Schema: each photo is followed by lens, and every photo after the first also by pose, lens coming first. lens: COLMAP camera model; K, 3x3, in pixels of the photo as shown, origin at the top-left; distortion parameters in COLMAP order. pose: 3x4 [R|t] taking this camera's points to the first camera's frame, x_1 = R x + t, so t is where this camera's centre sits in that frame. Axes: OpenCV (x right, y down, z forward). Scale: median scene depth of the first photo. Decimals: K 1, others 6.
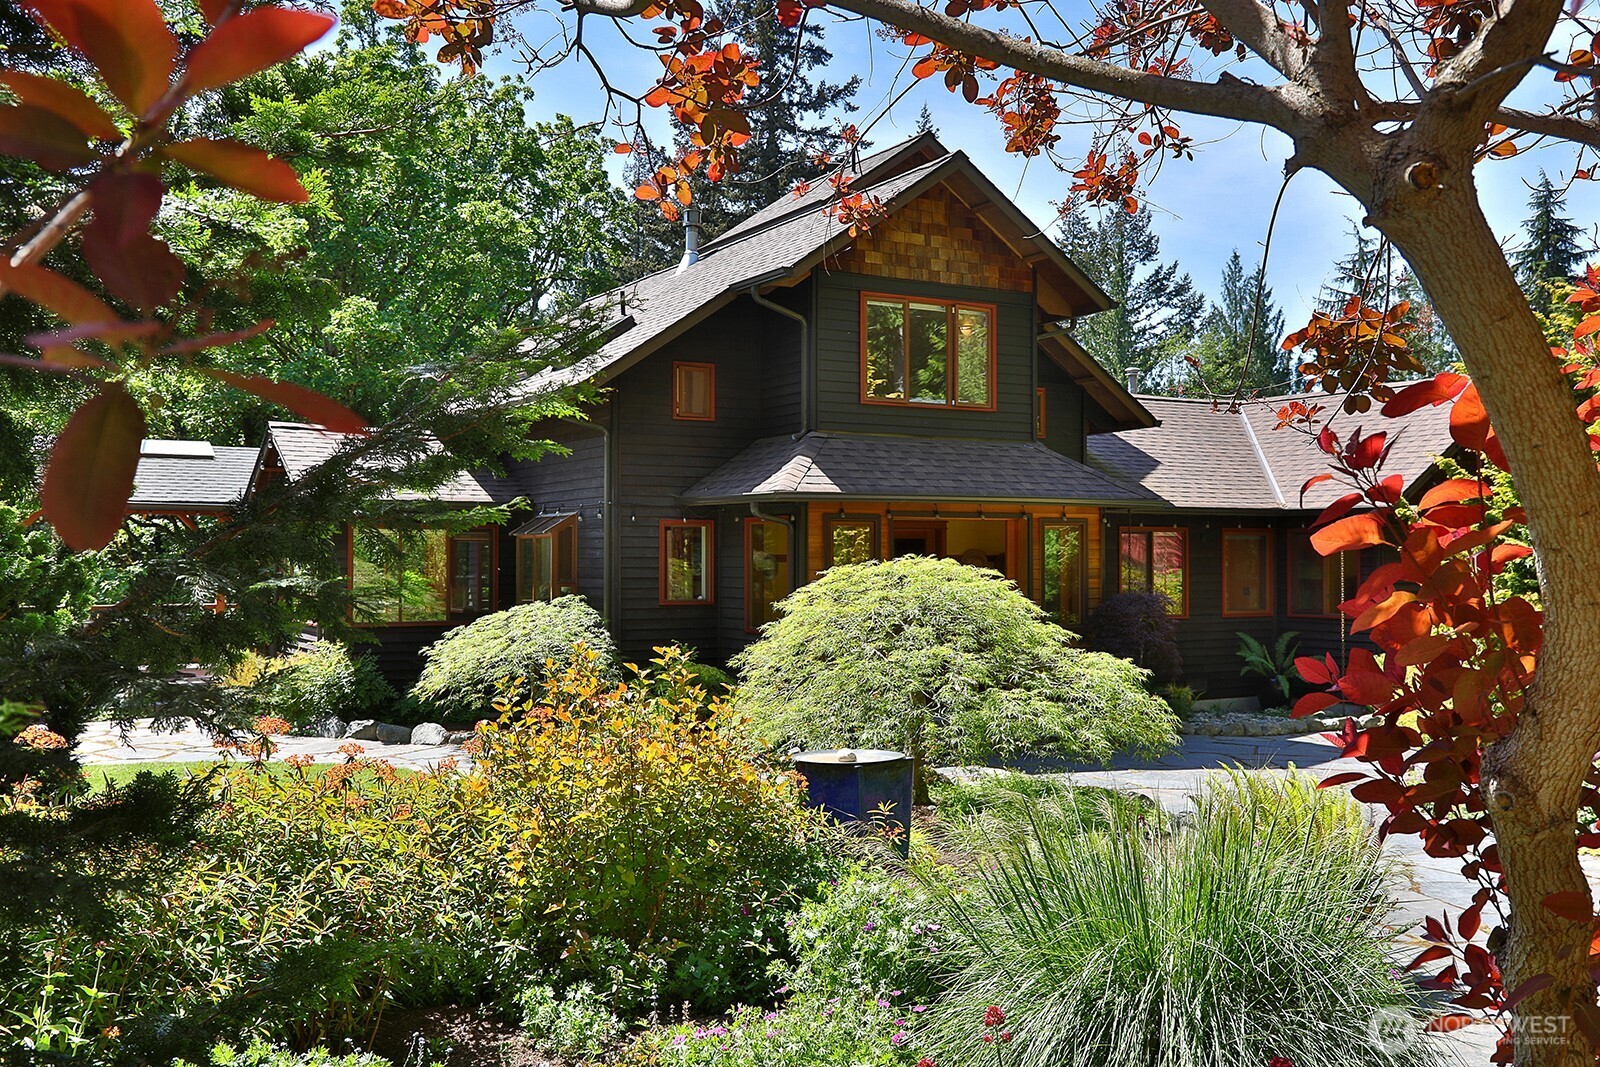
lens RADIAL K [[1295.7, 0, 801.5], [0, 1295.7, 540.7], [0, 0, 1]] dist [0.000629, -0.000647]
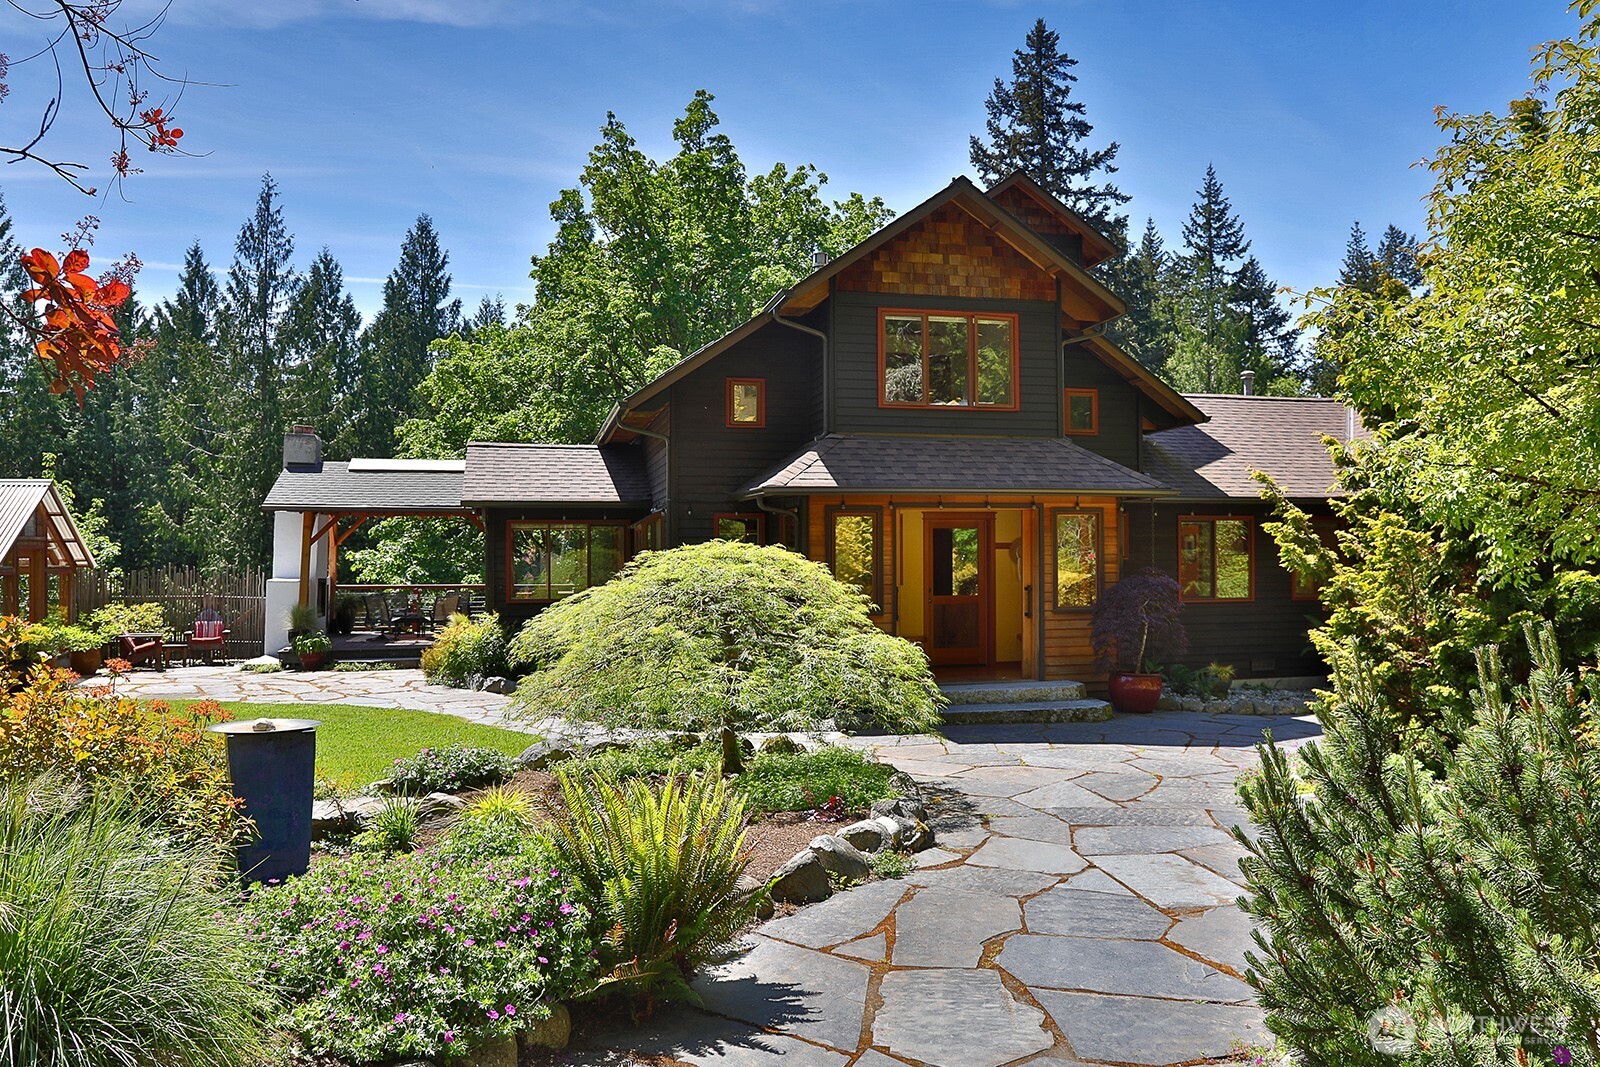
lens RADIAL K [[1058.7, 0, 797.9], [0, 1058.7, 533.3], [0, 0, 1]] dist [-0.056082, -0.000561]
pose [[0.966619, -0.007269, -0.256114, 0.199432], [0.006682, 0.999973, -0.003162, 0.005162], [0.256130, 0.001345, 0.966641, 0.092215]]
